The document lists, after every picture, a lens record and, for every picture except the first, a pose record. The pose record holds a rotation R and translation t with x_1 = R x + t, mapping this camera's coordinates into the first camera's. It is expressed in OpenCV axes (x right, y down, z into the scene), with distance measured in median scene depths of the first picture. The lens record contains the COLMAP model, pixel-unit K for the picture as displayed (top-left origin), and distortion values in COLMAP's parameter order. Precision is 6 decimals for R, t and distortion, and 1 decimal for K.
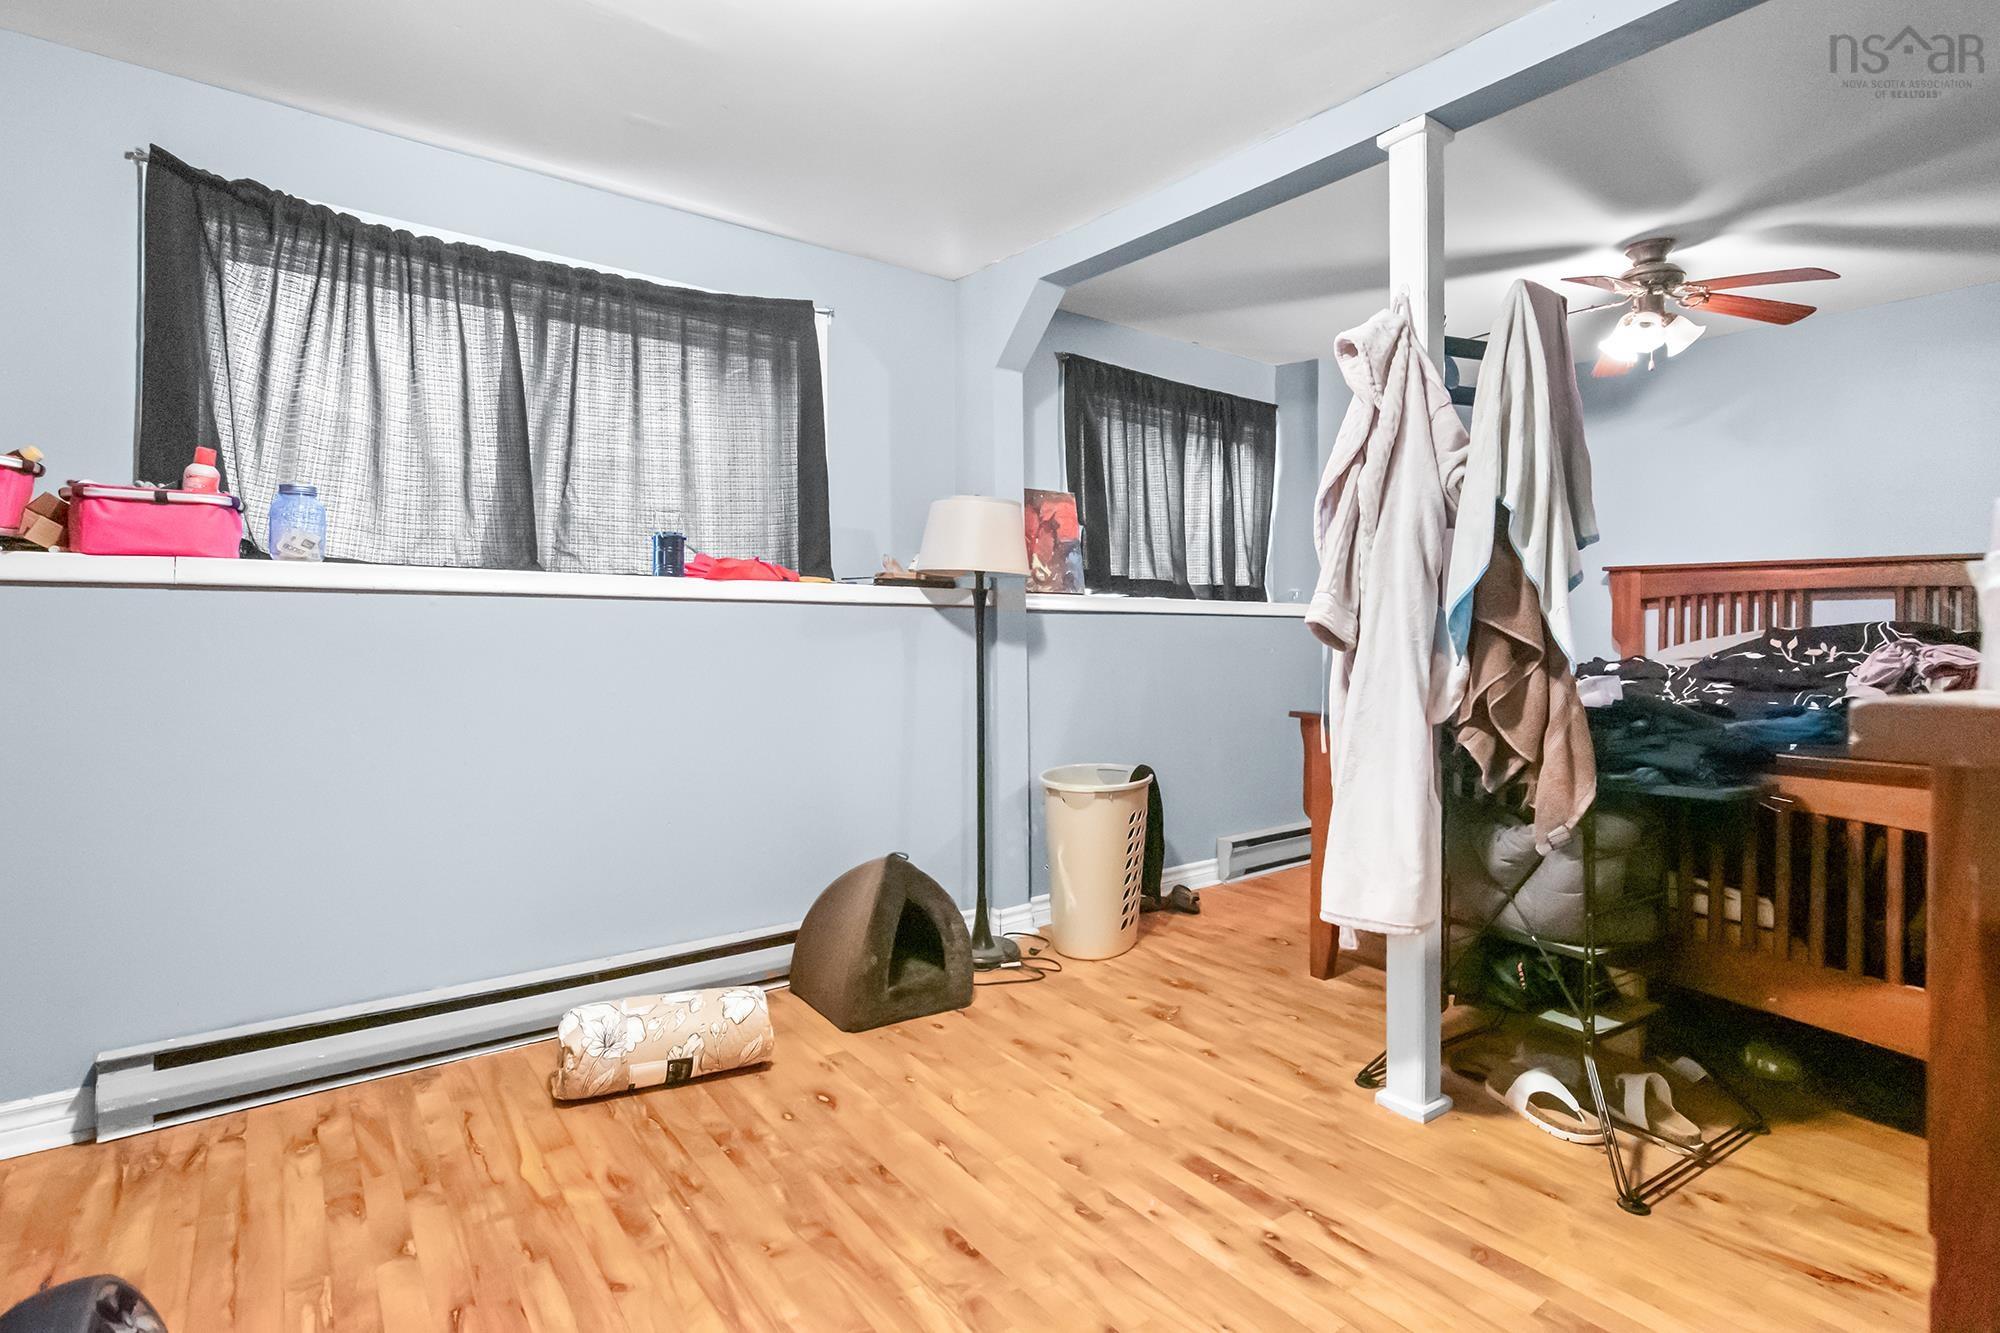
lens RADIAL K [[933.5, 0, 1003.6], [0, 933.5, 636.1], [0, 0, 1]] dist [-0.001110, -0.000237]
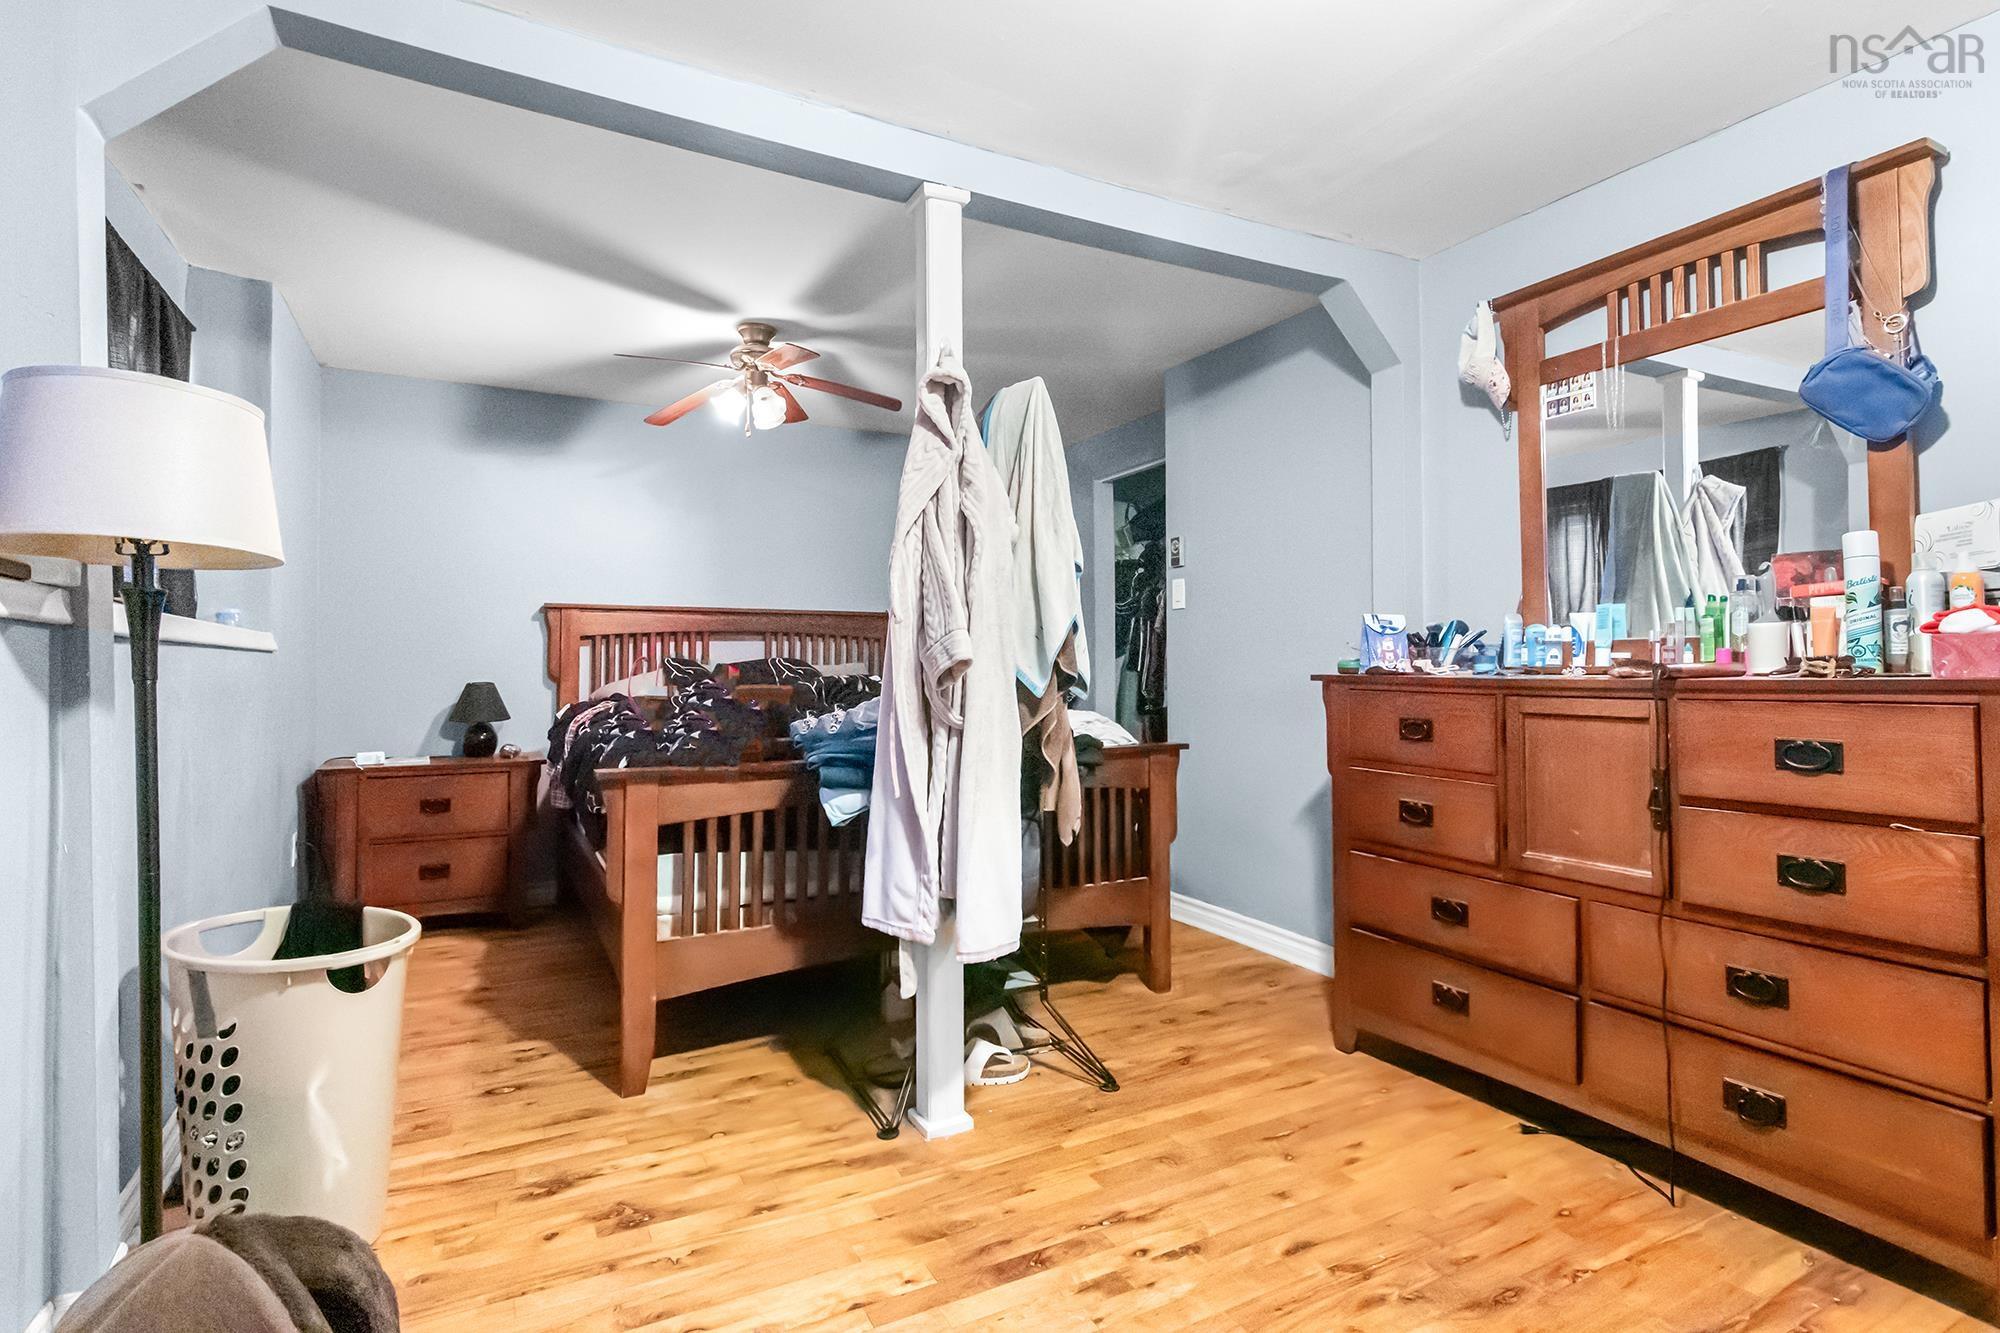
lens RADIAL K [[982.2, 0, 1000.0], [0, 982.2, 666.5], [0, 0, 1]] dist [0.000496, 0.000090]
pose [[0.164094, -0.008350, 0.986409, -0.488197], [0.010740, 0.999920, 0.006678, -0.013960], [-0.986386, 0.009498, 0.164171, 0.572268]]
